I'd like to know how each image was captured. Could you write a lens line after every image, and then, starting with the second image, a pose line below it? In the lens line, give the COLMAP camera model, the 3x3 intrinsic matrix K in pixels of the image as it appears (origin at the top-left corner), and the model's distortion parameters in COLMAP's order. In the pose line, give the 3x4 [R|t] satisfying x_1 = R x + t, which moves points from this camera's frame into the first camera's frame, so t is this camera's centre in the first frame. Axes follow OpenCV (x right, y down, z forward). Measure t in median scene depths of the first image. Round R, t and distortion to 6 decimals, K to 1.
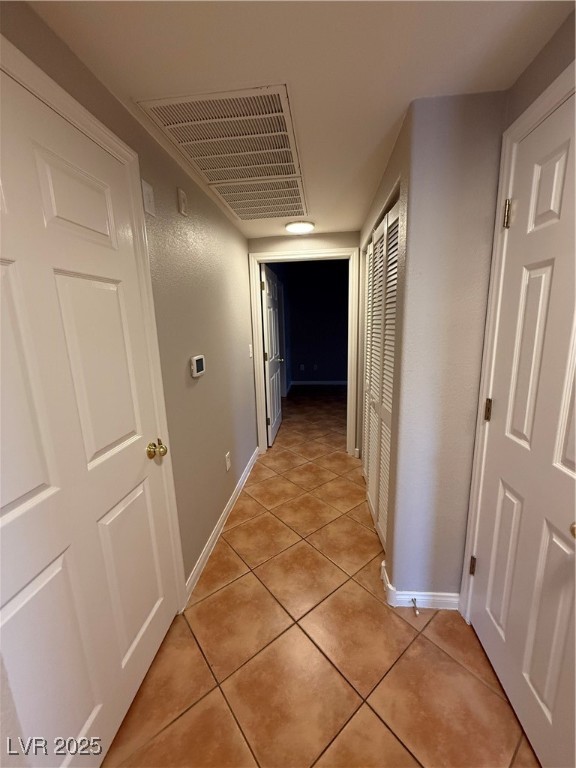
lens RADIAL K [[306.1, 0, 287.9], [0, 306.1, 381.2], [0, 0, 1]] dist [-0.002235, -0.000081]
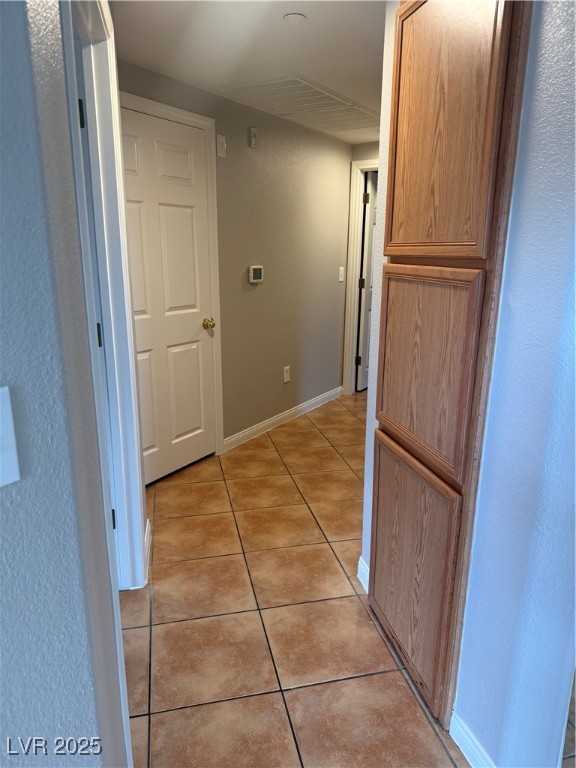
lens RADIAL K [[535.9, 0, 288.0], [0, 535.9, 384.0], [0, 0, 1]] dist [0.087526, 0.000567]
pose [[0.899227, 0.139776, -0.414552, 0.803971], [-0.117295, 0.989922, 0.079344, 0.207136], [0.421465, -0.022724, 0.906560, -0.931843]]
